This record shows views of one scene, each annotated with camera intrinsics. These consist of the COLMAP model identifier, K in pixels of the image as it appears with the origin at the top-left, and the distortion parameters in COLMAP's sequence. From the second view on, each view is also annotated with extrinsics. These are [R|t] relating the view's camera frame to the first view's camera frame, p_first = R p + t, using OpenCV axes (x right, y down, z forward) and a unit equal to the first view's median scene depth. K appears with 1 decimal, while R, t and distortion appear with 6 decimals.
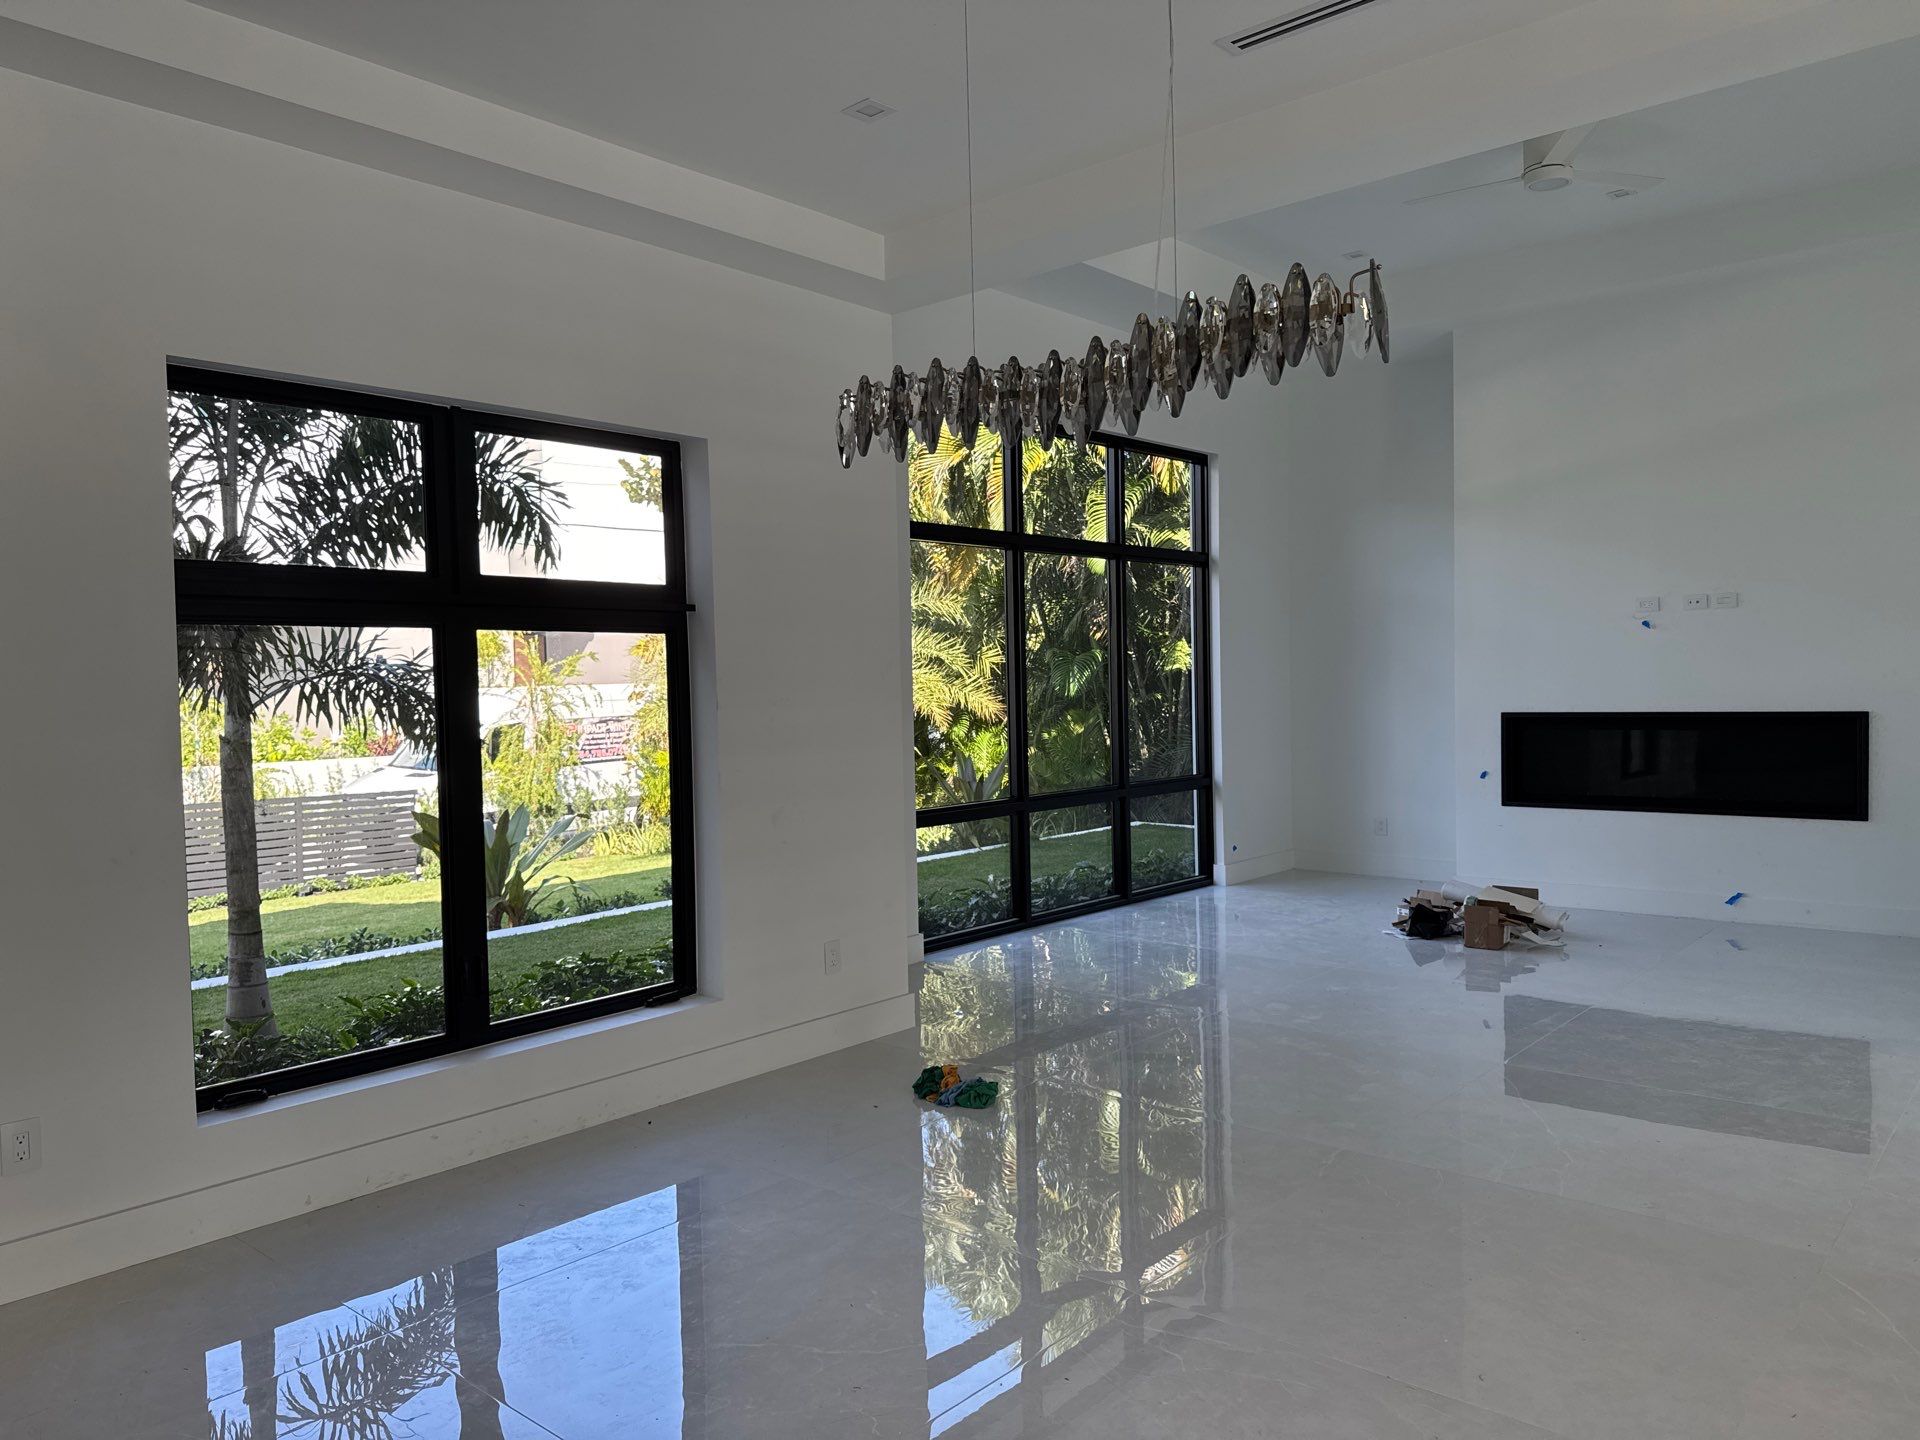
lens RADIAL K [[1355.1, 0, 978.1], [0, 1355.1, 726.8], [0, 0, 1]] dist [0.075385, -0.101215]
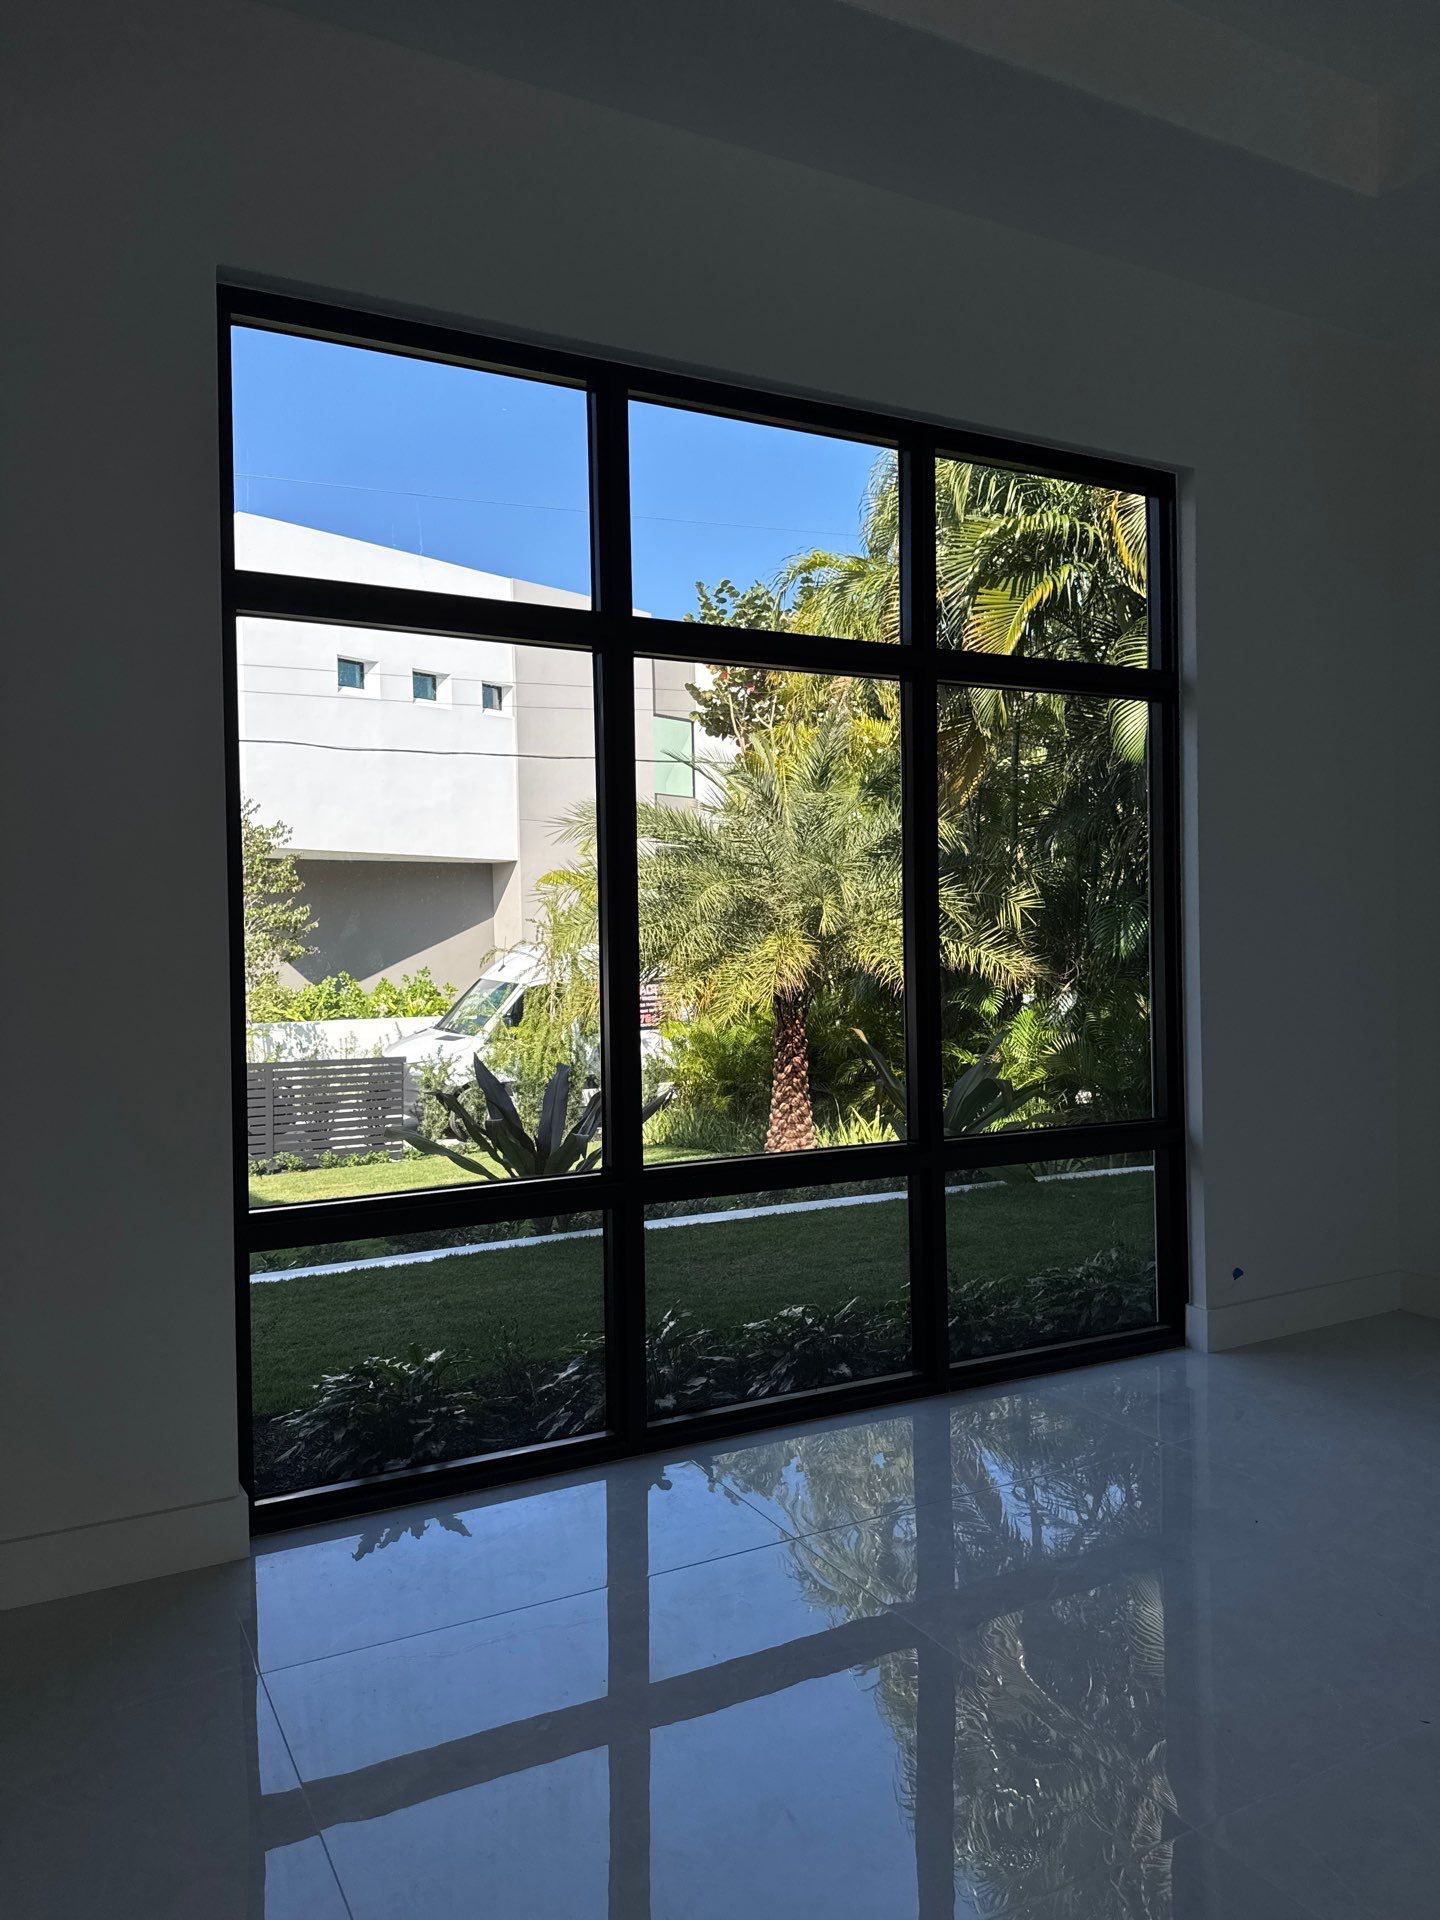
lens RADIAL K [[1355.1, 0, 720.0], [0, 1355.1, 960.0], [0, 0, 1]] dist [0.075385, -0.101215]
pose [[0.928797, 0.007940, -0.370503, 0.197476], [-0.014655, 0.999775, -0.015313, -0.013066], [0.370298, 0.019653, 0.928705, 0.470136]]
